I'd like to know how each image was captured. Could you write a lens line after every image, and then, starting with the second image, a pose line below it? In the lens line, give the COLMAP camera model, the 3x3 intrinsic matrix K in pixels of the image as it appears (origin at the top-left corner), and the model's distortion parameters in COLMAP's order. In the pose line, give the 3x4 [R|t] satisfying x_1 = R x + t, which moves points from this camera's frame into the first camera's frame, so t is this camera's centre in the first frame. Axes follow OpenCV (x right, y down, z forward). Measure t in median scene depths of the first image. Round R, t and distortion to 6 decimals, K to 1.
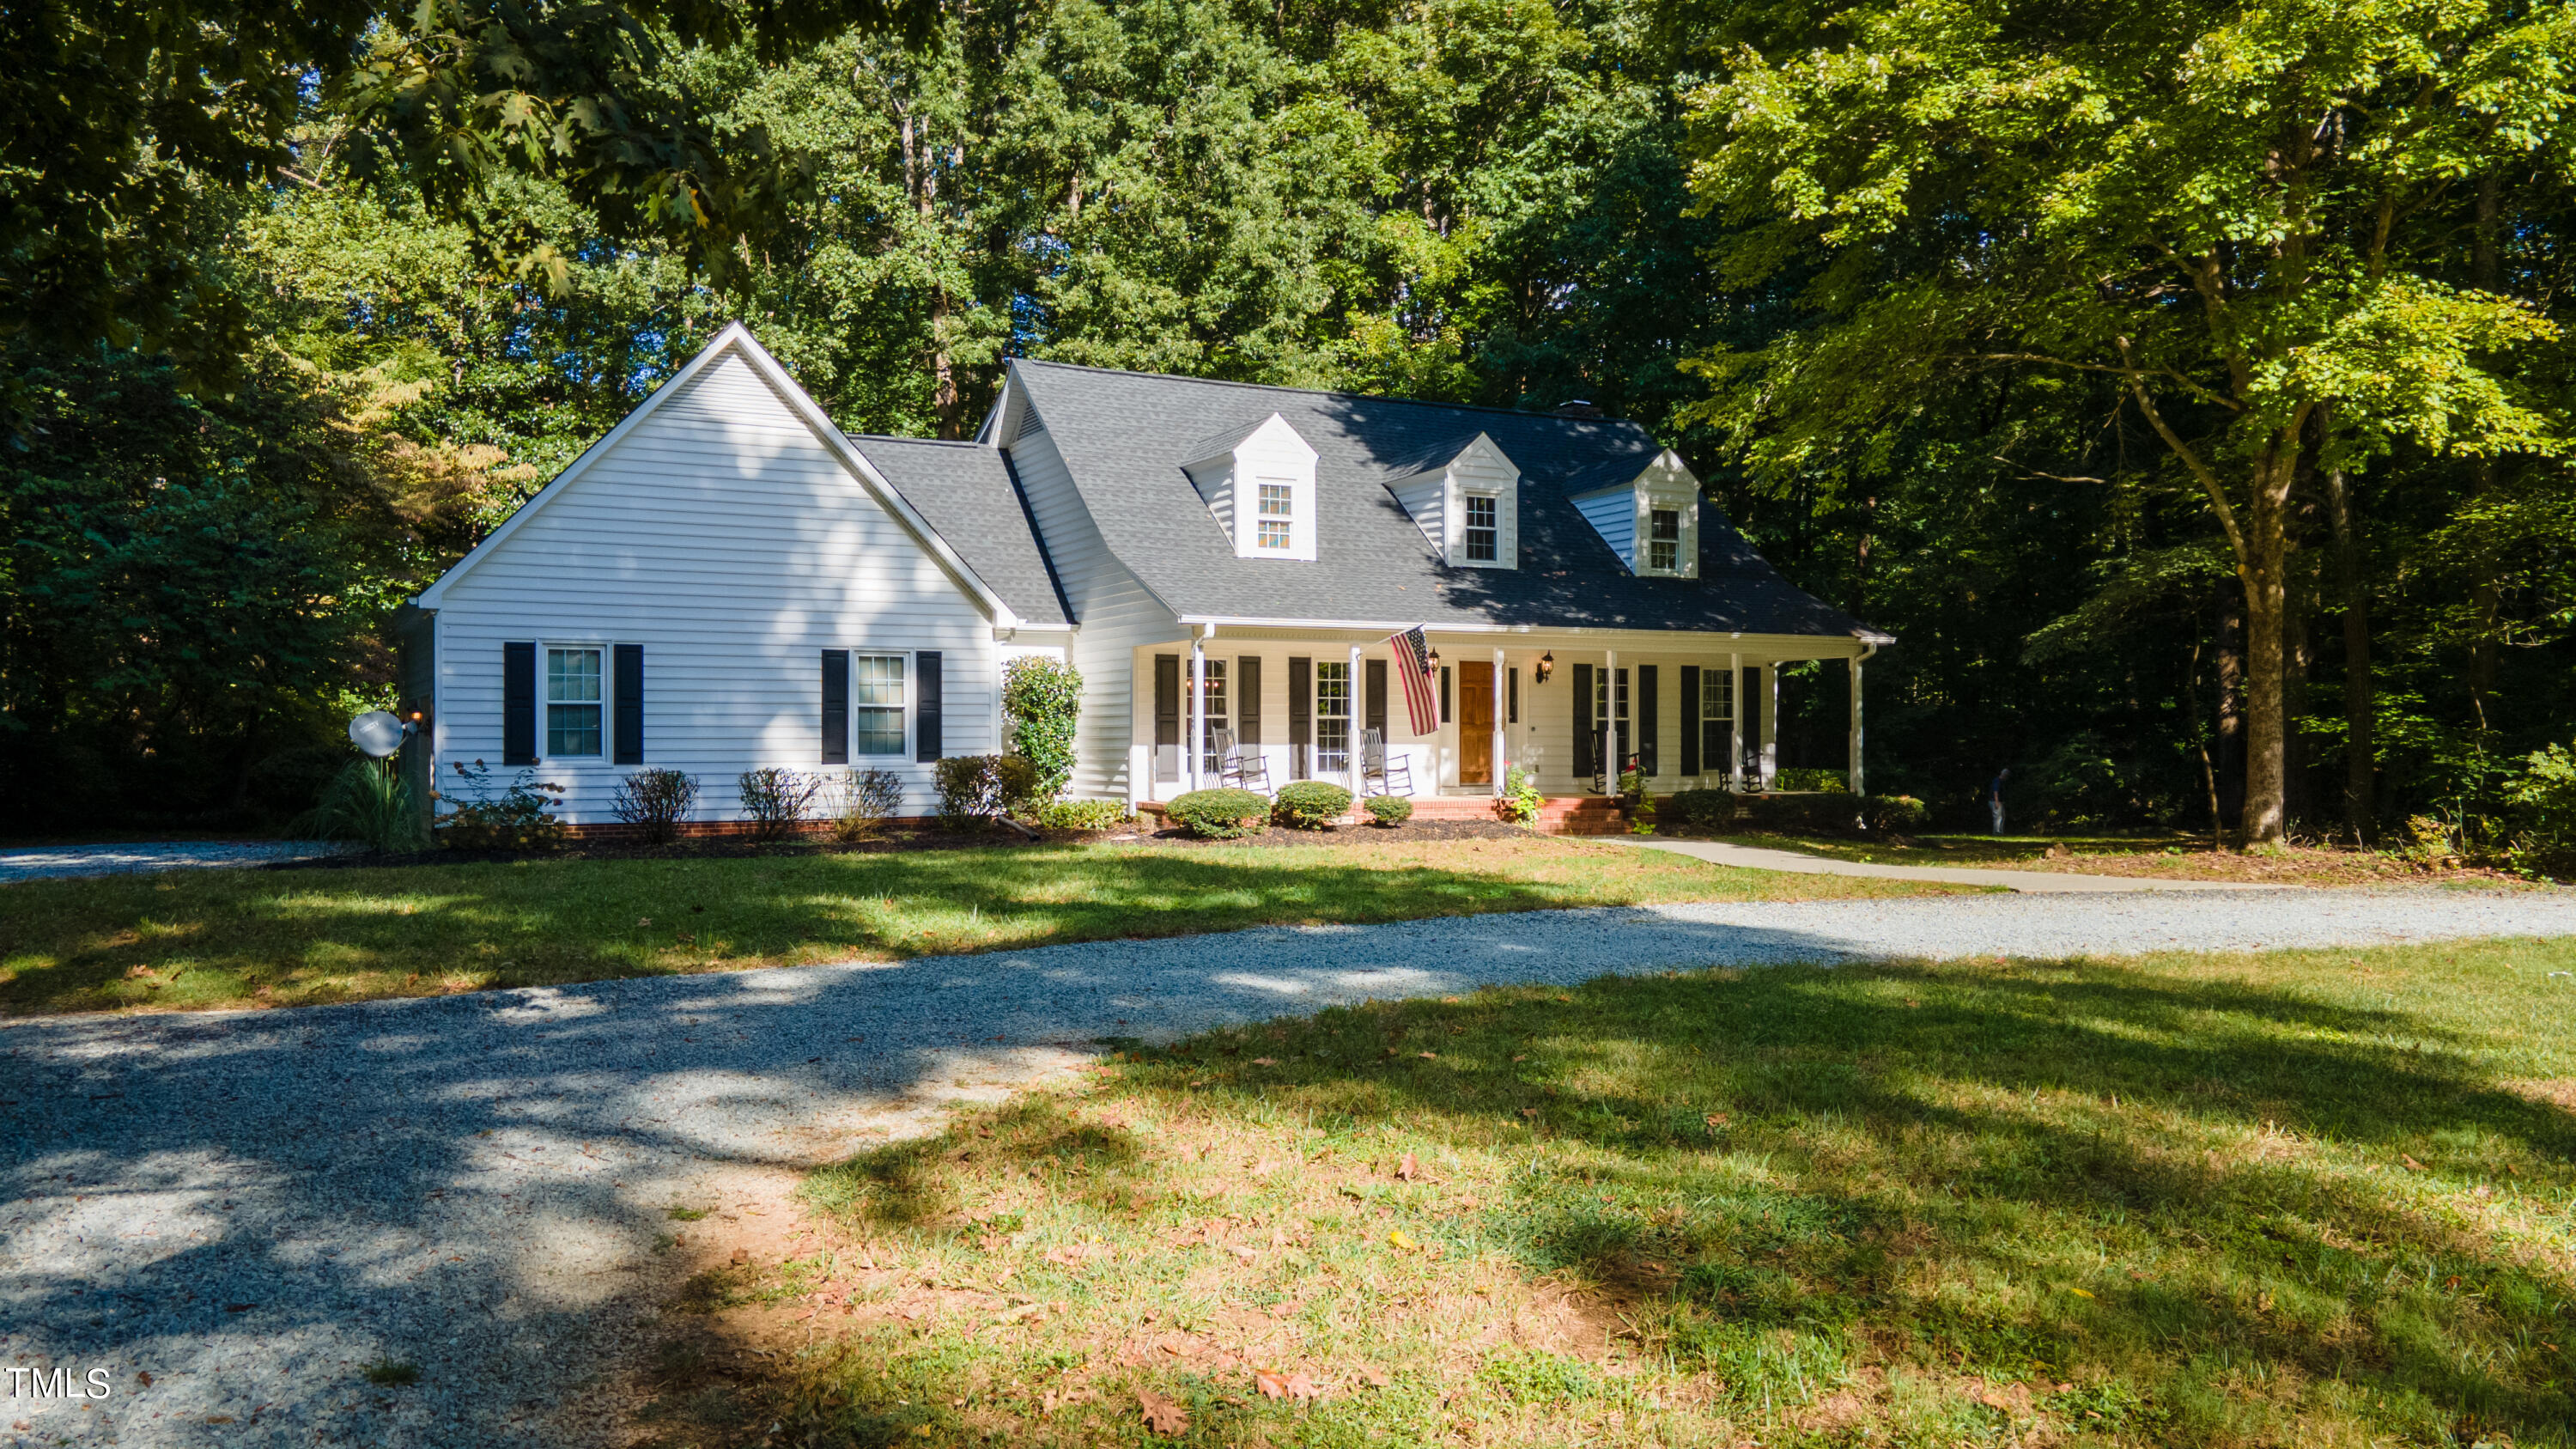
lens RADIAL K [[1877.5, 0, 1278.2], [0, 1877.5, 730.0], [0, 0, 1]] dist [0.028393, 0.032026]
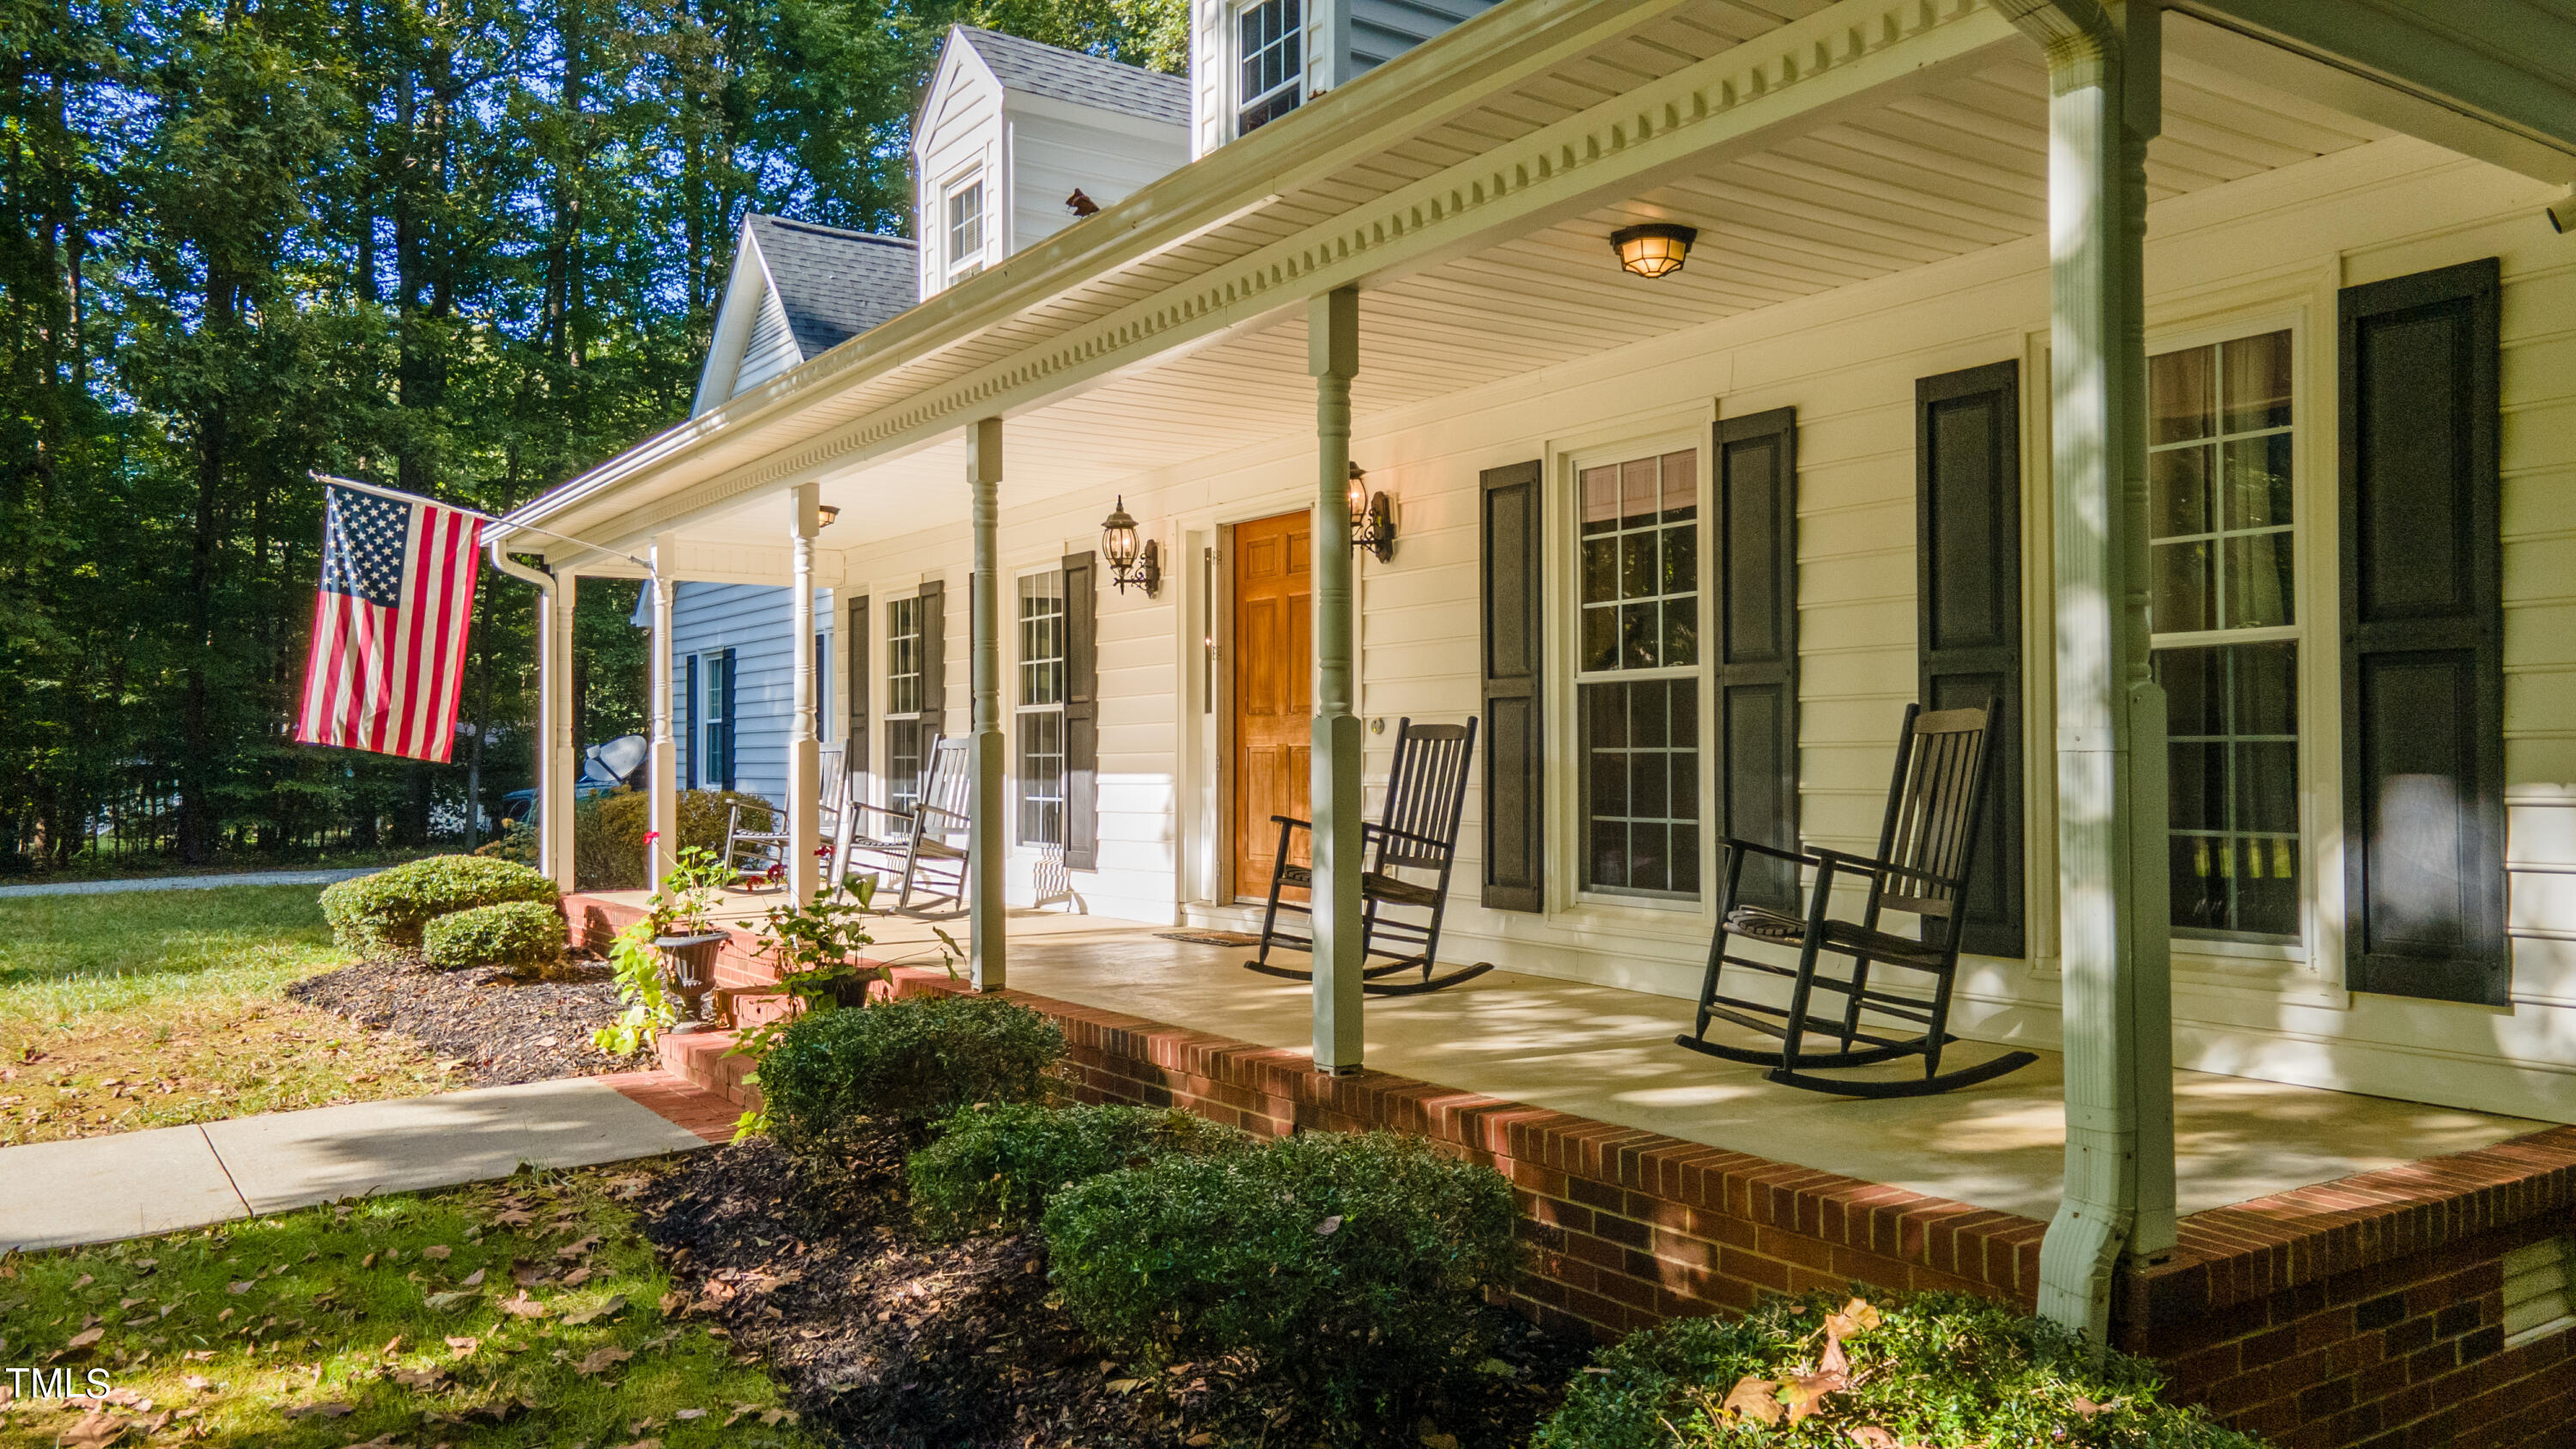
lens RADIAL K [[1877.5, 0, 1306.4], [0, 1877.5, 735.9], [0, 0, 1]] dist [0.028393, 0.032026]
pose [[0.119769, -0.015406, -0.992682, 0.426199], [0.006076, 0.999872, -0.014785, 0.005431], [0.992783, -0.004261, 0.119848, 0.978102]]
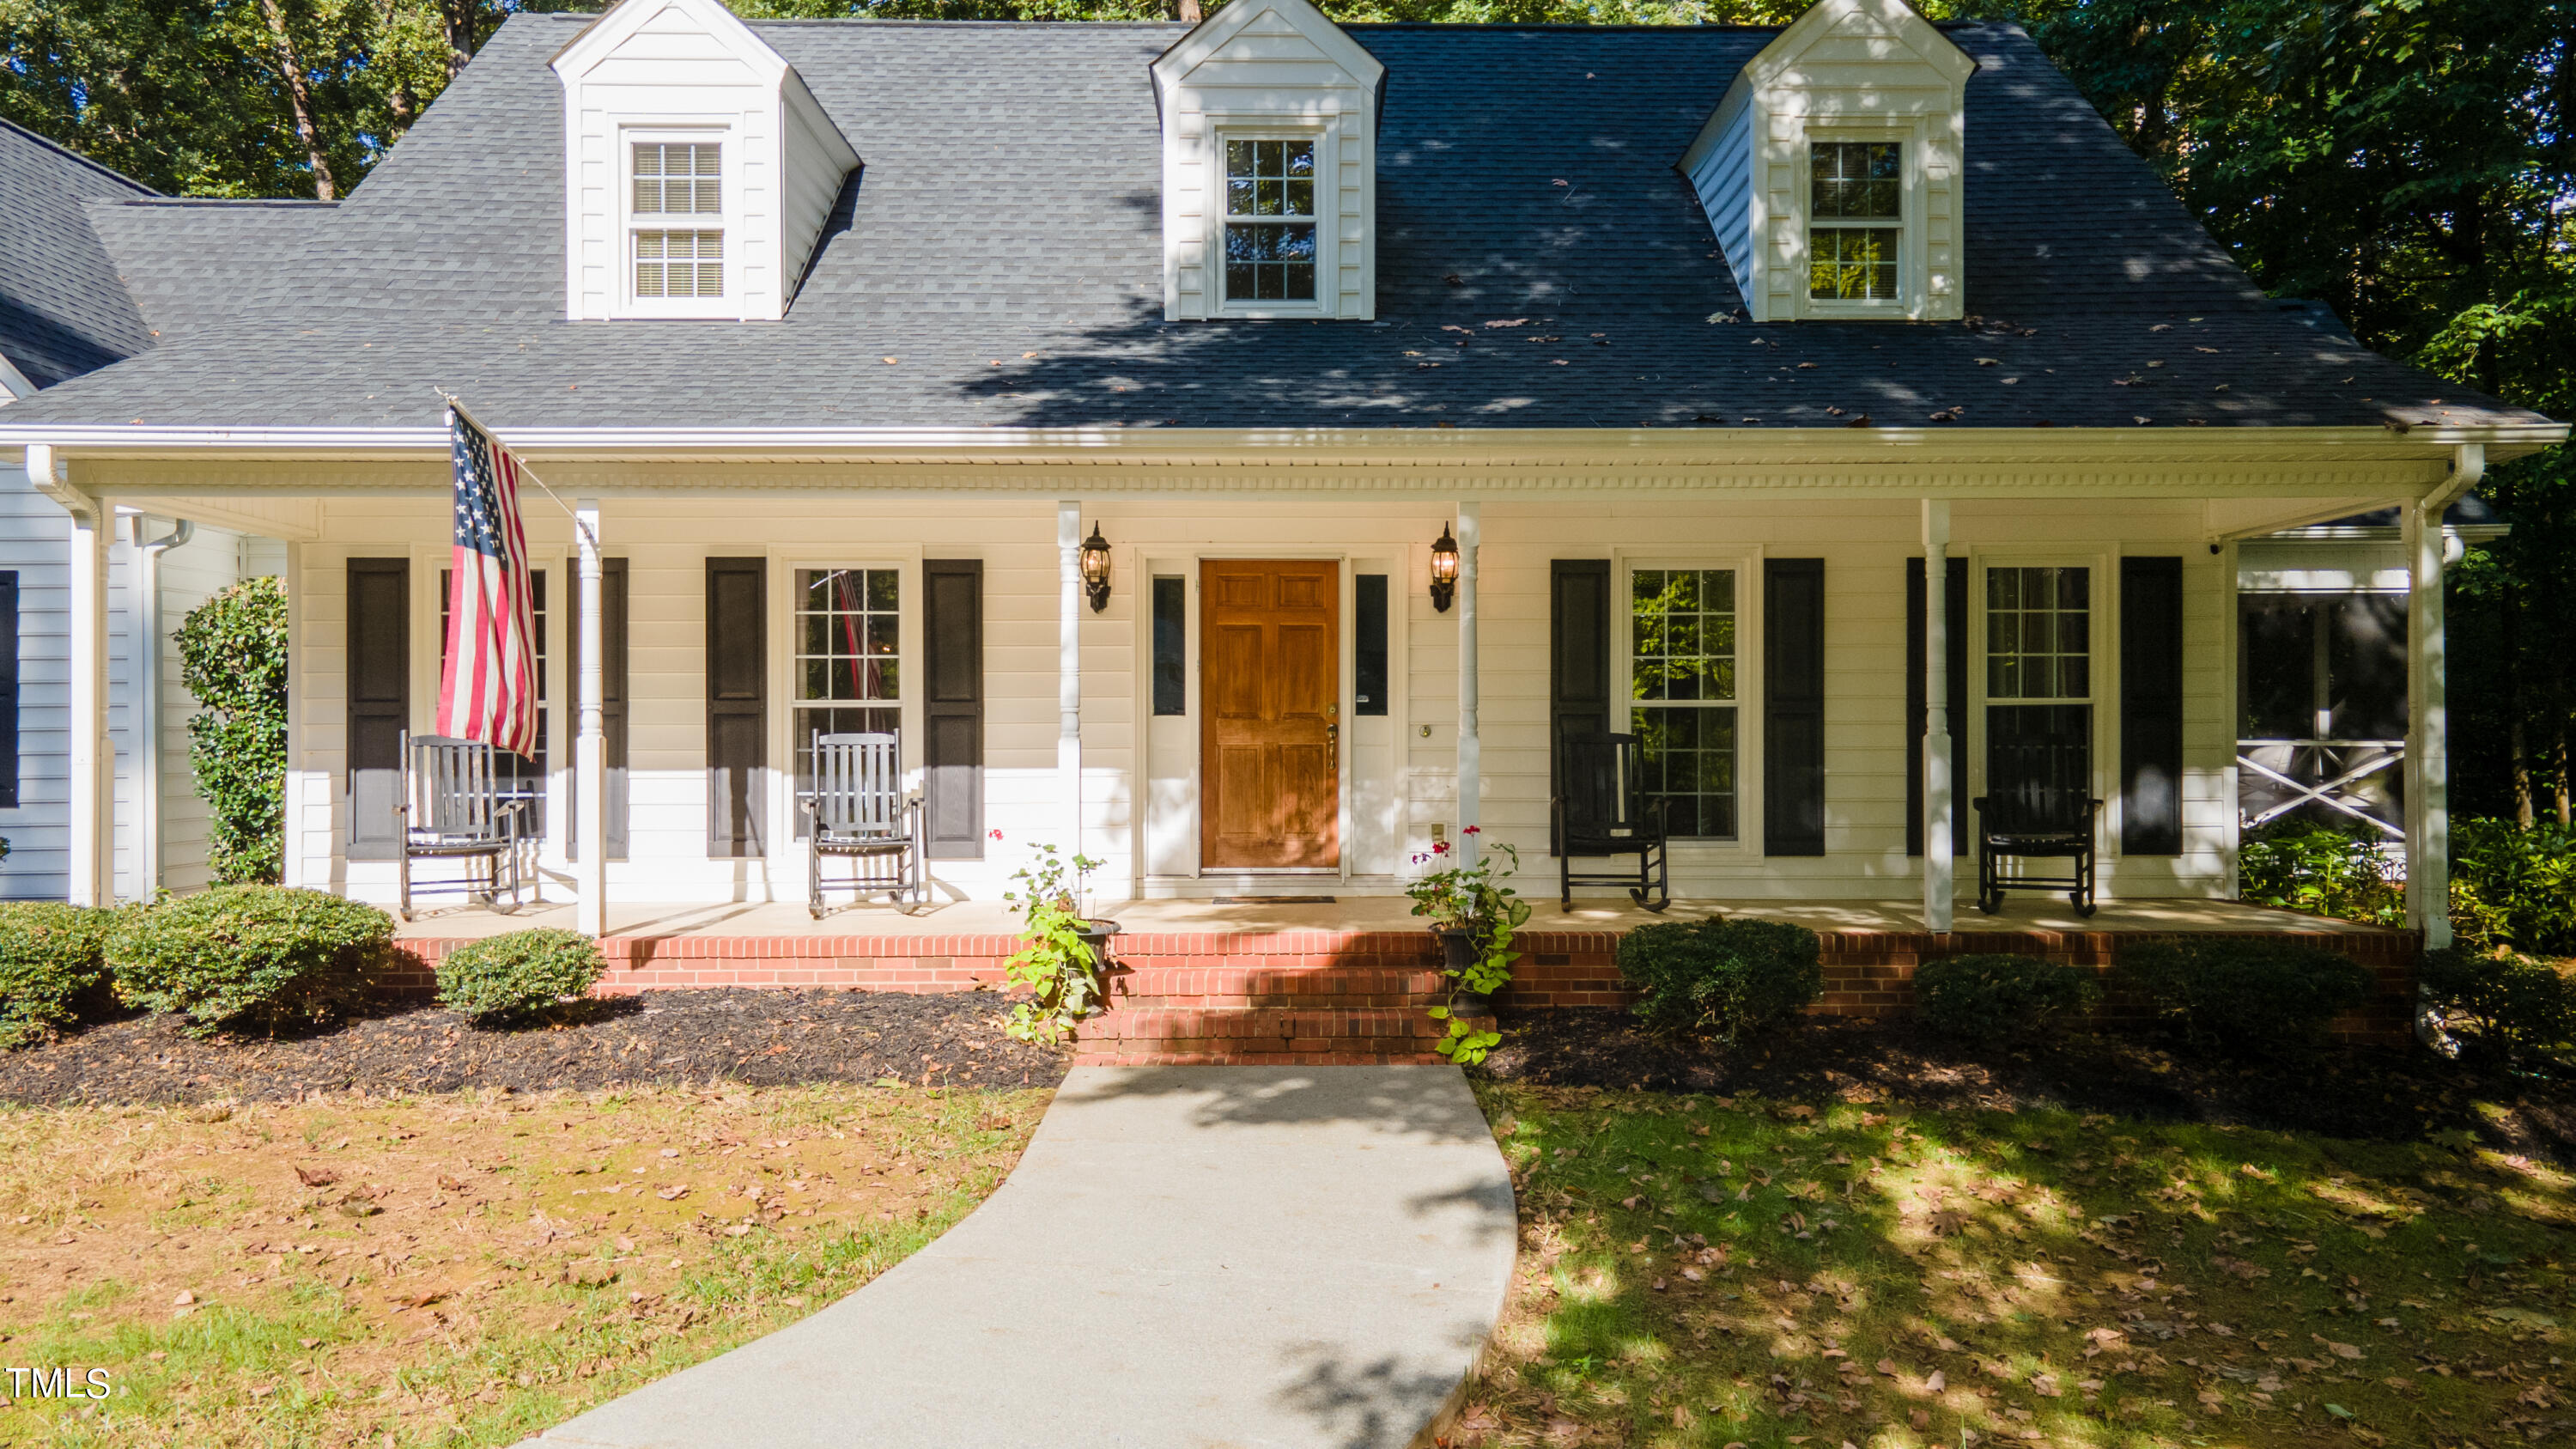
lens RADIAL K [[1877.5, 0, 1285.4], [0, 1877.5, 733.2], [0, 0, 1]] dist [0.028393, 0.032026]
pose [[0.892171, -0.001320, -0.451695, 0.291543], [0.003837, 0.999982, 0.004656, -0.001871], [0.451681, -0.005887, 0.892160, 0.657179]]
